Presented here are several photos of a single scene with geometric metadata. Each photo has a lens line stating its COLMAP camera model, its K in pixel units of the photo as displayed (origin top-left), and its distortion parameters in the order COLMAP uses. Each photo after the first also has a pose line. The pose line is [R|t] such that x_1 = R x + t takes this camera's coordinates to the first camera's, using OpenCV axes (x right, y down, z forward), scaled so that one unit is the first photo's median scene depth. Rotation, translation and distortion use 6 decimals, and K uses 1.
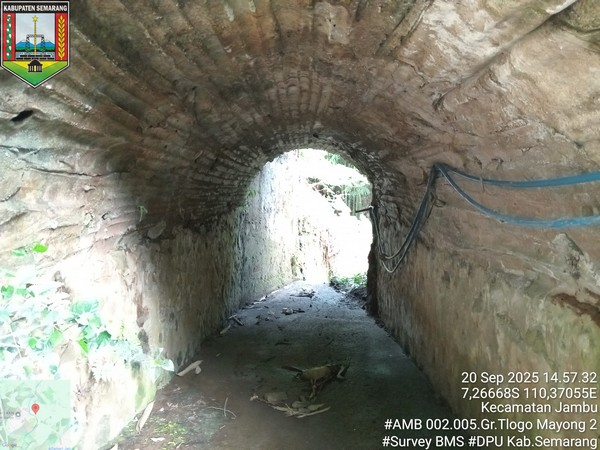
lens RADIAL K [[451.6, 0, 299.8], [0, 451.6, 224.5], [0, 0, 1]] dist [0.003851, -0.021489]
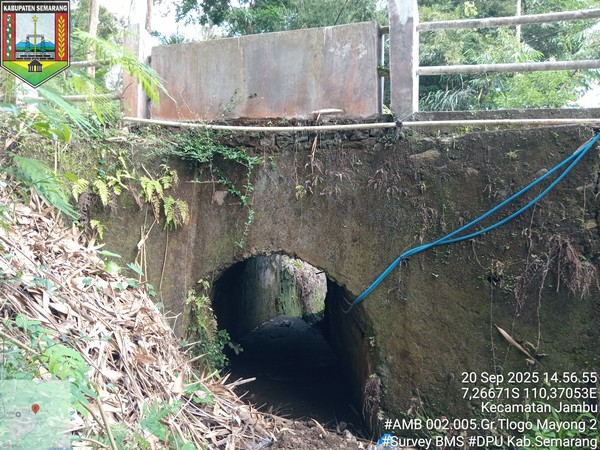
lens RADIAL K [[451.6, 0, 300.5], [0, 451.6, 225.7], [0, 0, 1]] dist [0.003851, -0.021489]
pose [[0.999112, 0.007306, 0.041496, -0.000503], [-0.004896, 0.998312, -0.057869, -0.091504], [-0.041848, 0.057614, 0.997461, -0.539343]]
